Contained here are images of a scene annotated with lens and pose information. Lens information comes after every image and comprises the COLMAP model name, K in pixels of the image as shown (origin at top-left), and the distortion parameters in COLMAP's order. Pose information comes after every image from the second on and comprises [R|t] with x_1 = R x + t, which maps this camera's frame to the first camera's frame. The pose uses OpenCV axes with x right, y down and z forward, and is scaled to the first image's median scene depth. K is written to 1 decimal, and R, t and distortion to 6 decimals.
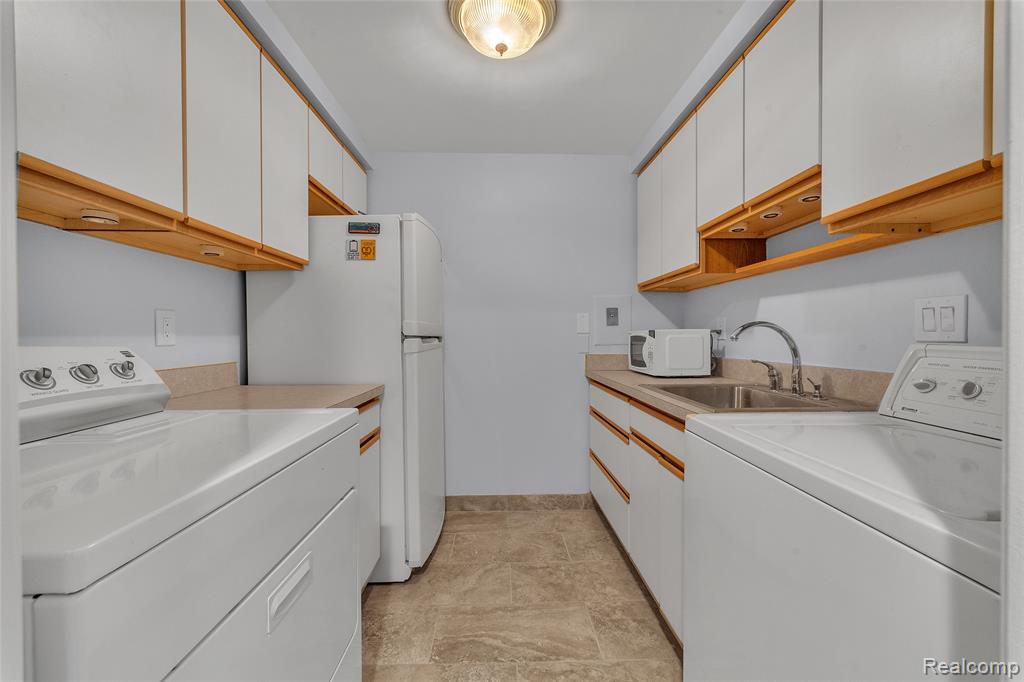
lens RADIAL K [[400.2, 0, 511.6], [0, 400.2, 338.0], [0, 0, 1]] dist [0.008277, -0.000317]
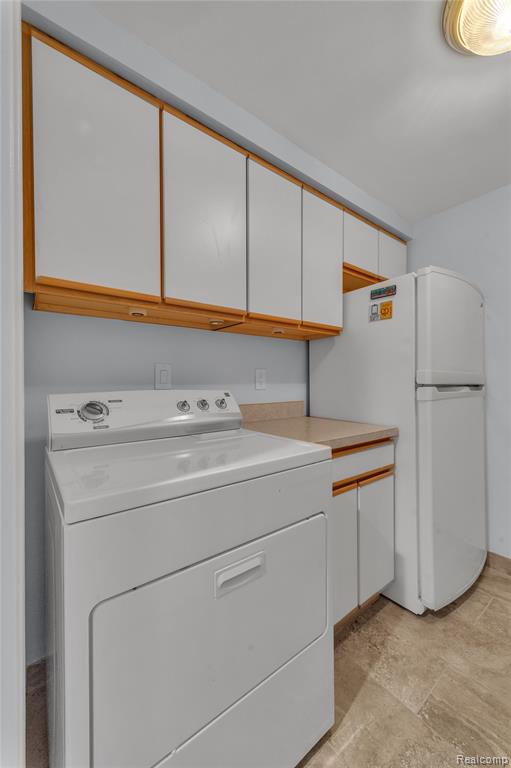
lens RADIAL K [[300.1, 0, 258.7], [0, 300.1, 383.5], [0, 0, 1]] dist [0.008277, -0.000317]
pose [[0.593075, 0.004519, -0.805134, 0.130721], [-0.003817, 0.999989, 0.002801, -0.008574], [0.805138, 0.001412, 0.593086, 0.191402]]
